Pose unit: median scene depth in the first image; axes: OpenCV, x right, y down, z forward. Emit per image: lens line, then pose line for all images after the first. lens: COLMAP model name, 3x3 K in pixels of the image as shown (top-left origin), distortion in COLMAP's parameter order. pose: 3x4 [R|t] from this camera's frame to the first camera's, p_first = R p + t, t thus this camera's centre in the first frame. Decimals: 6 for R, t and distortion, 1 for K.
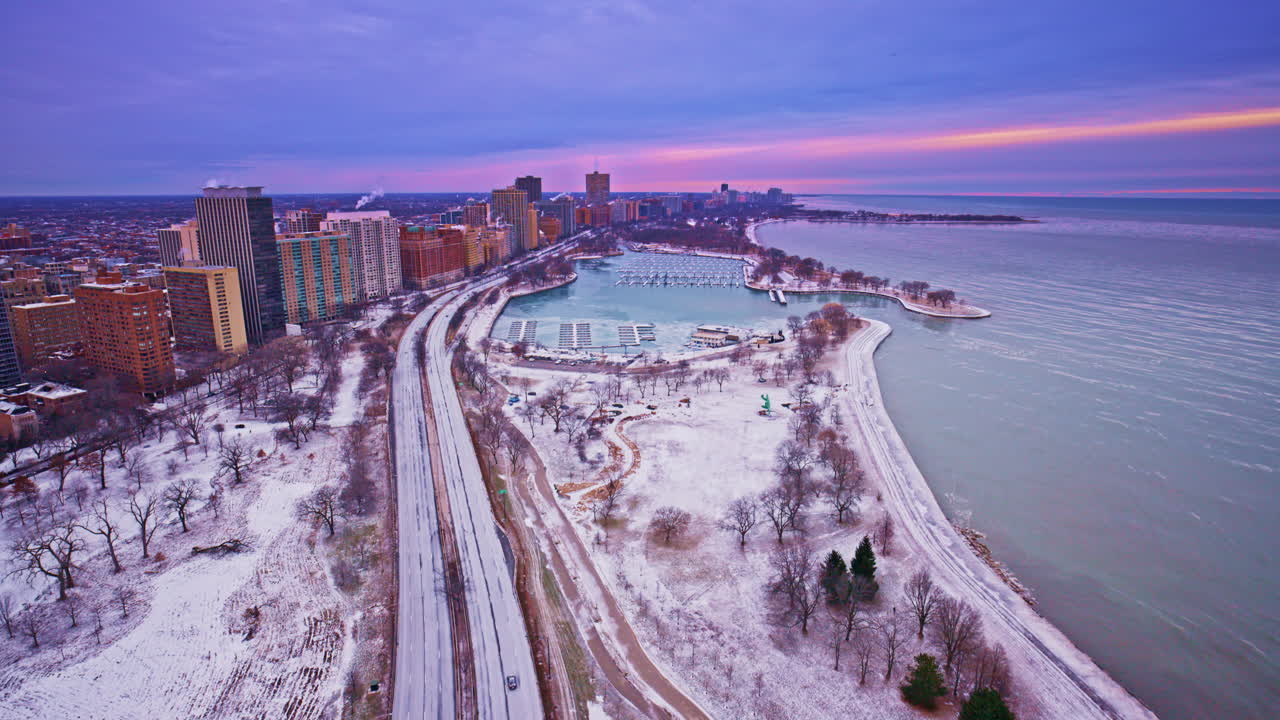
lens RADIAL K [[702.5, 0, 640.0], [0, 702.5, 360.0], [0, 0, 1]] dist [-0.058636, 0.030507]
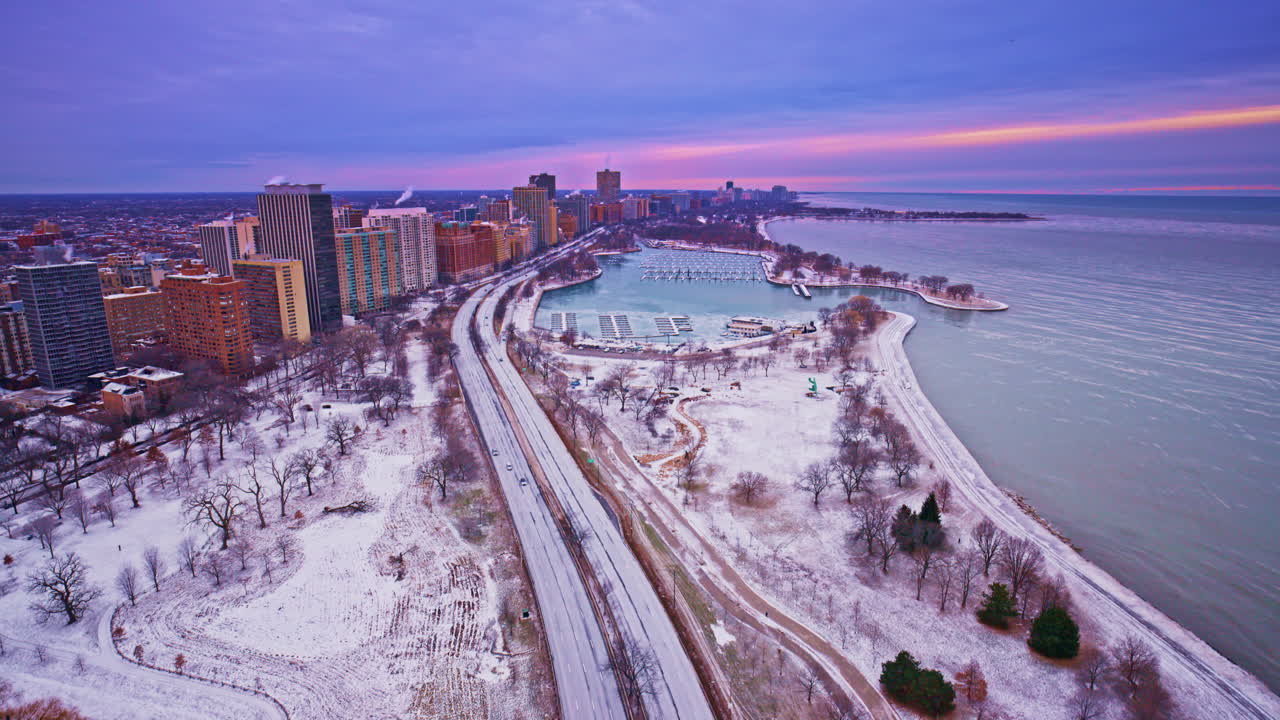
lens RADIAL K [[702.5, 0, 640.0], [0, 702.5, 360.0], [0, 0, 1]] dist [-0.058636, 0.030507]
pose [[0.999998, 0.000398, -0.002008, -0.060851], [-0.000392, 0.999994, 0.003327, 0.013380], [0.002009, -0.003326, 0.999992, -0.054764]]
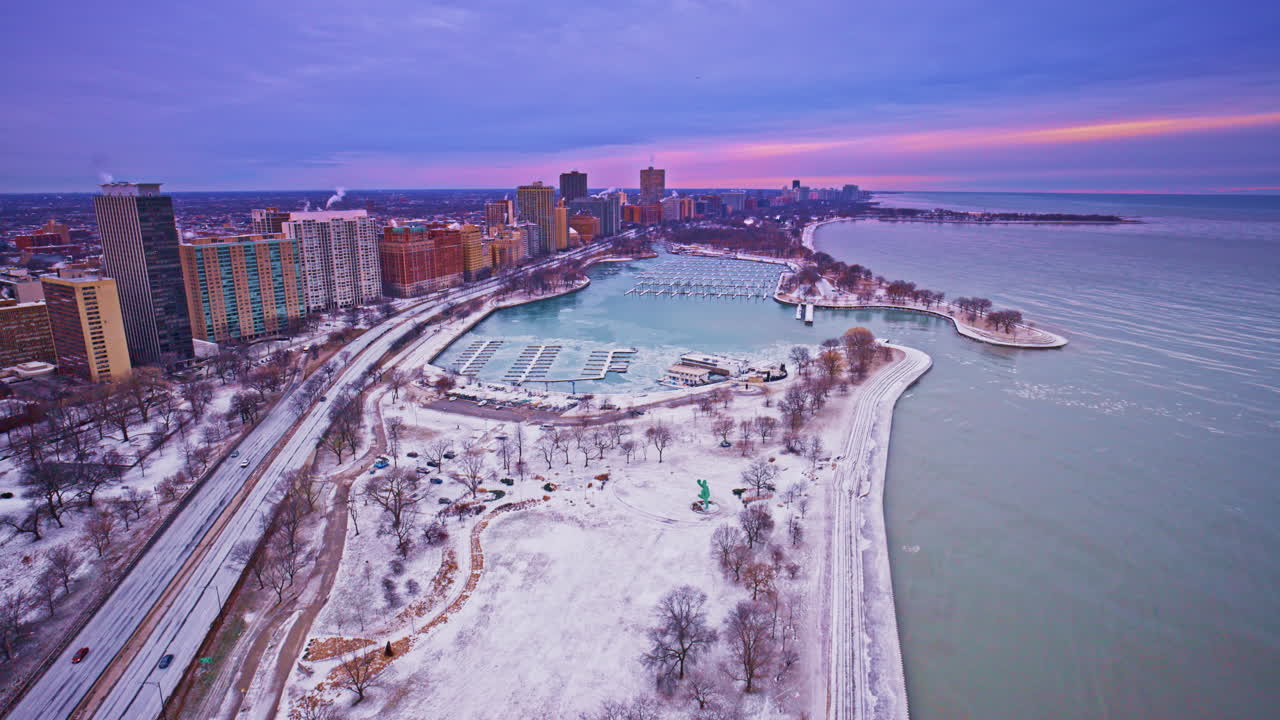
lens RADIAL K [[702.5, 0, 640.0], [0, 702.5, 360.0], [0, 0, 1]] dist [-0.058636, 0.030507]
pose [[0.994300, 0.024863, -0.103678, 0.134422], [-0.024364, 0.999685, 0.006071, -0.052330], [0.103796, -0.003511, 0.994592, 0.216791]]
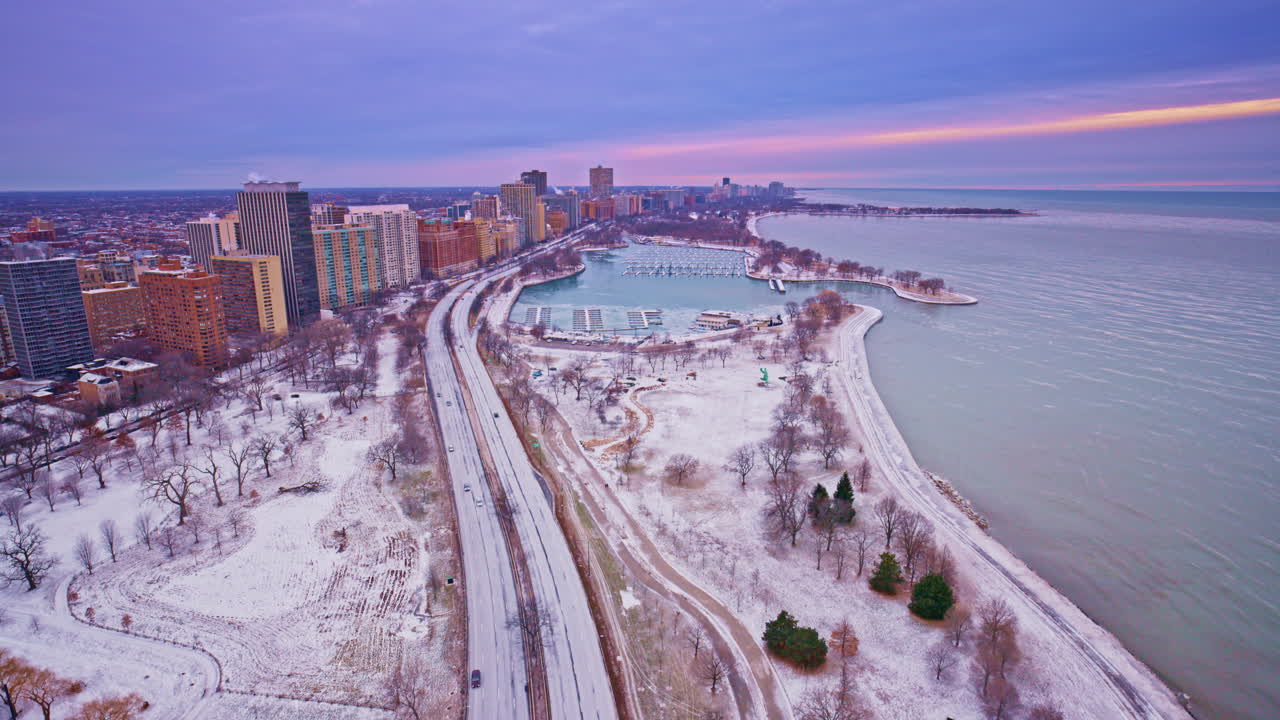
lens RADIAL K [[702.5, 0, 640.0], [0, 702.5, 360.0], [0, 0, 1]] dist [-0.058636, 0.030507]
pose [[0.999997, -0.001066, -0.002125, -0.011584], [0.001084, 0.999964, 0.008445, 0.019518], [0.002116, -0.008447, 0.999962, -0.084465]]
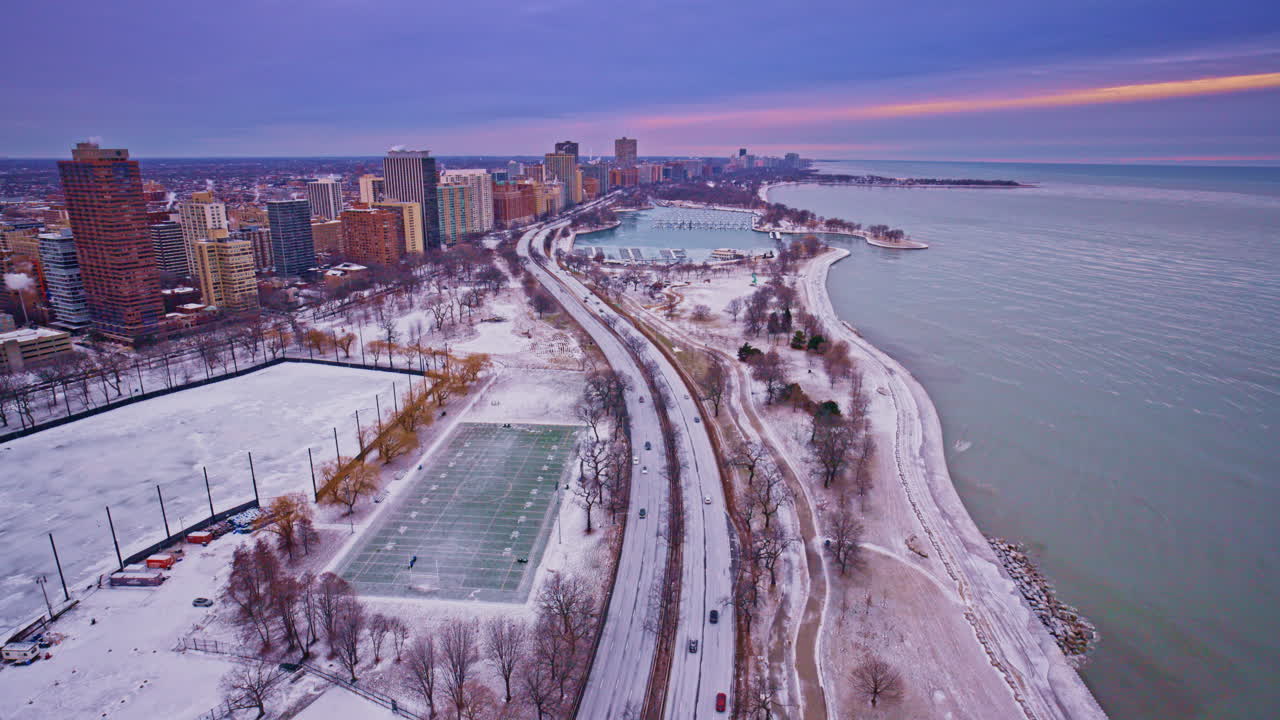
lens RADIAL K [[702.5, 0, 640.0], [0, 702.5, 360.0], [0, 0, 1]] dist [-0.058636, 0.030507]
pose [[0.999673, 0.011368, -0.022914, -0.043325], [-0.010253, 0.998784, 0.048214, 0.129838], [0.023434, -0.047963, 0.998574, -0.536646]]
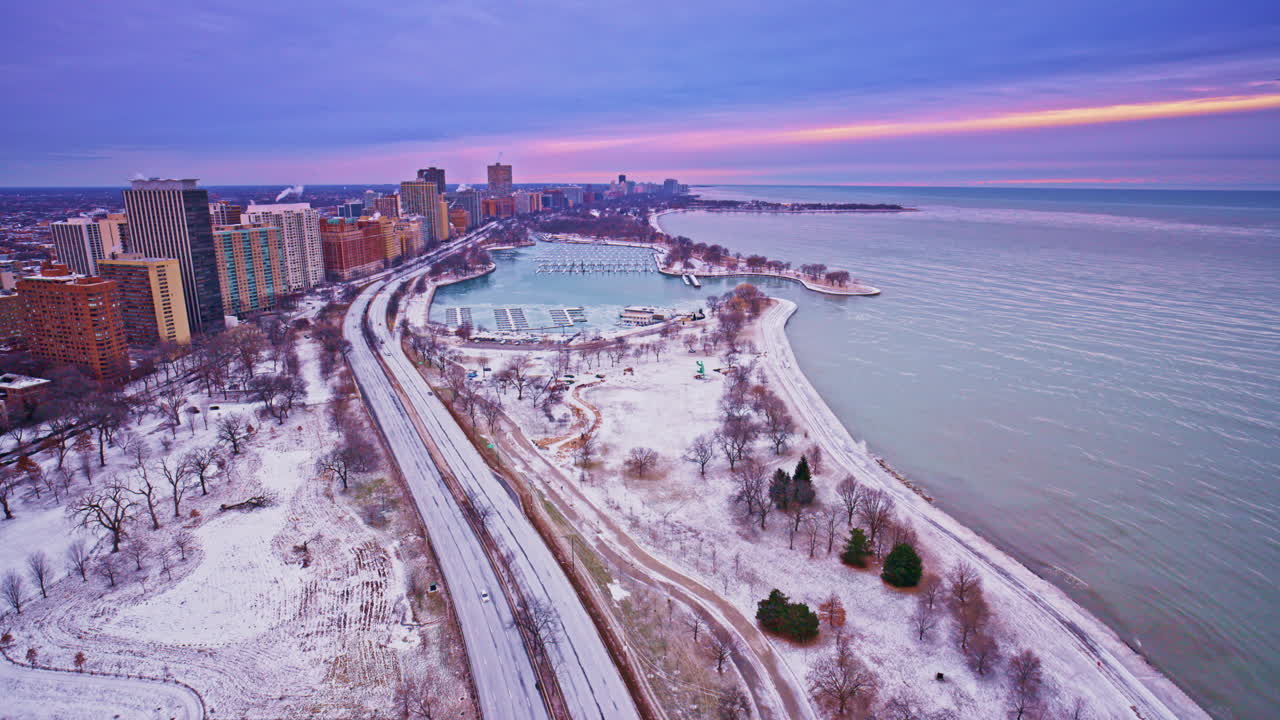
lens RADIAL K [[702.5, 0, 640.0], [0, 702.5, 360.0], [0, 0, 1]] dist [-0.058636, 0.030507]
pose [[0.989383, -0.035520, 0.140924, -0.057657], [0.033809, 0.999323, 0.014522, 0.020283], [-0.141345, -0.009603, 0.989914, -0.087619]]
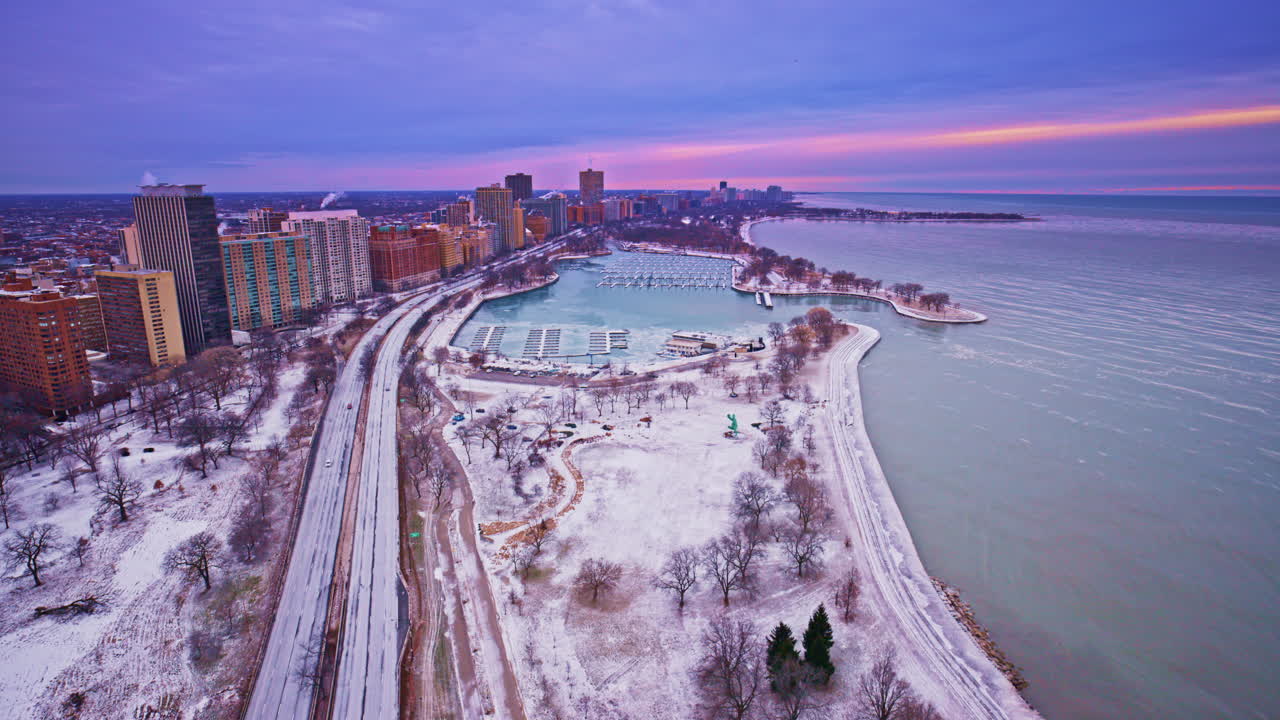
lens RADIAL K [[702.5, 0, 640.0], [0, 702.5, 360.0], [0, 0, 1]] dist [-0.058636, 0.030507]
pose [[0.999999, -0.000022, -0.001497, 0.044614], [0.000027, 0.999995, 0.003137, -0.016811], [0.001497, -0.003137, 0.999994, 0.069568]]
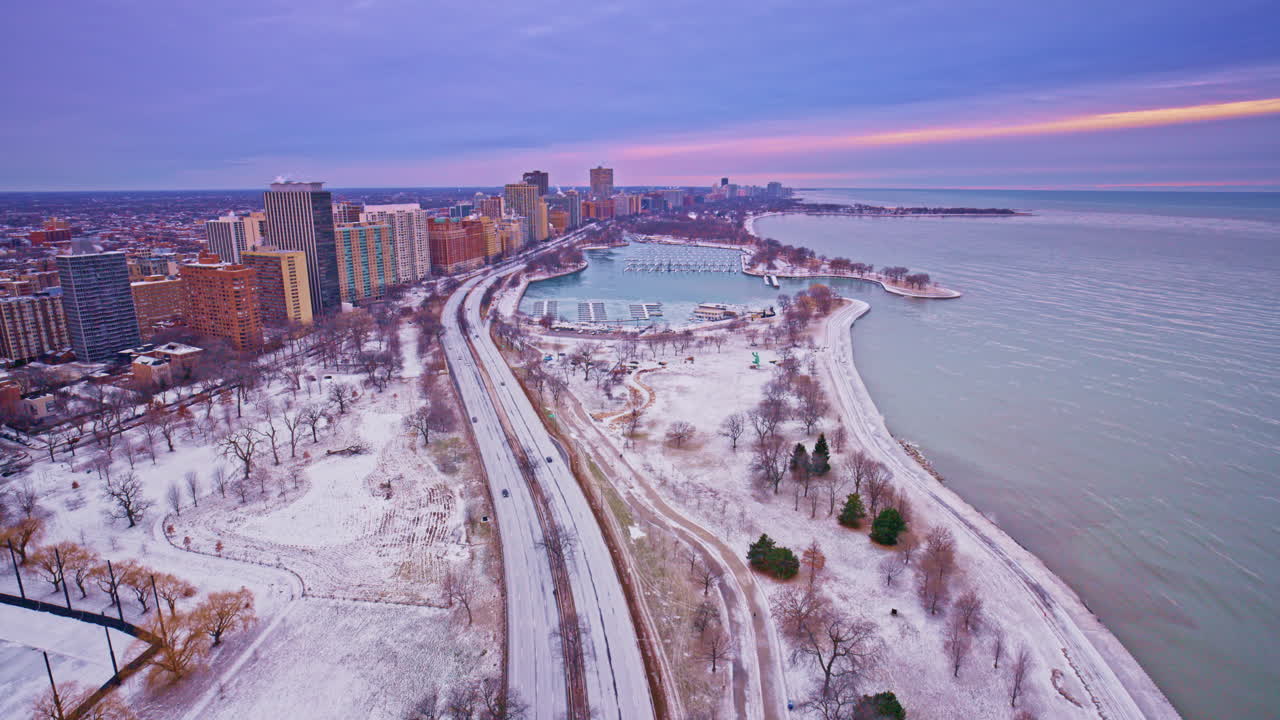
lens RADIAL K [[702.5, 0, 640.0], [0, 702.5, 360.0], [0, 0, 1]] dist [-0.058636, 0.030507]
pose [[0.999998, -0.001605, -0.000784, -0.015591], [0.001612, 0.999967, 0.007950, 0.038296], [0.000771, -0.007951, 0.999968, -0.161474]]
